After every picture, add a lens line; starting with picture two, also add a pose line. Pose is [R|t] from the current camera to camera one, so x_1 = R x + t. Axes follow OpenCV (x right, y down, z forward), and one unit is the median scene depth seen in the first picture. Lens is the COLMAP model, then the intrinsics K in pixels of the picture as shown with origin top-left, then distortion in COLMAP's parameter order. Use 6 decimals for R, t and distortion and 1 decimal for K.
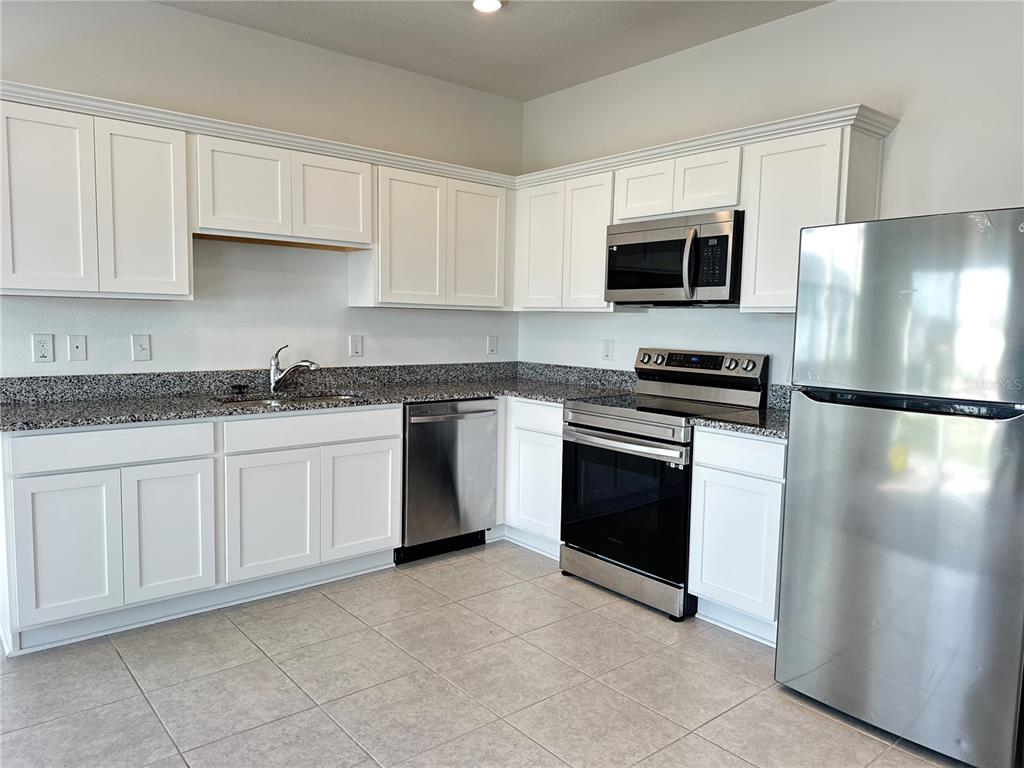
lens RADIAL K [[715.5, 0, 512.0], [0, 715.5, 384.0], [0, 0, 1]] dist [0.001093, 0.001769]
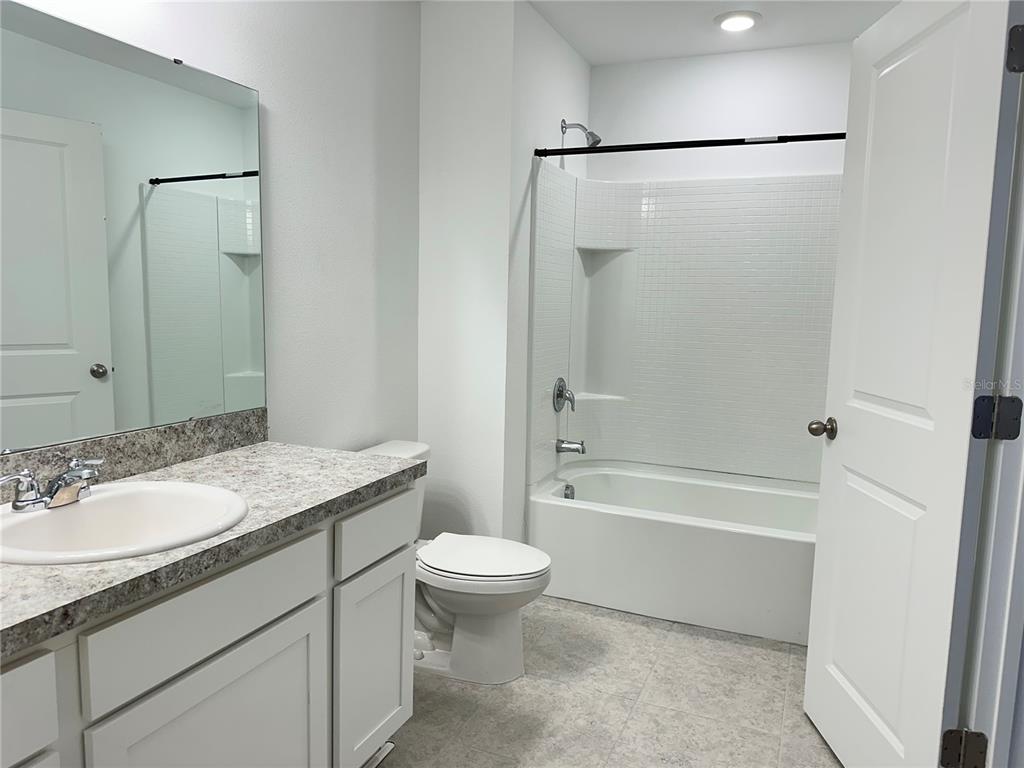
lens RADIAL K [[715.5, 0, 512.0], [0, 715.5, 384.0], [0, 0, 1]] dist [0.001093, 0.001769]
pose [[-0.441665, -0.134680, 0.887014, -1.303126], [0.049666, 0.983482, 0.174057, -0.148871], [-0.895804, 0.120930, -0.427681, 1.602332]]
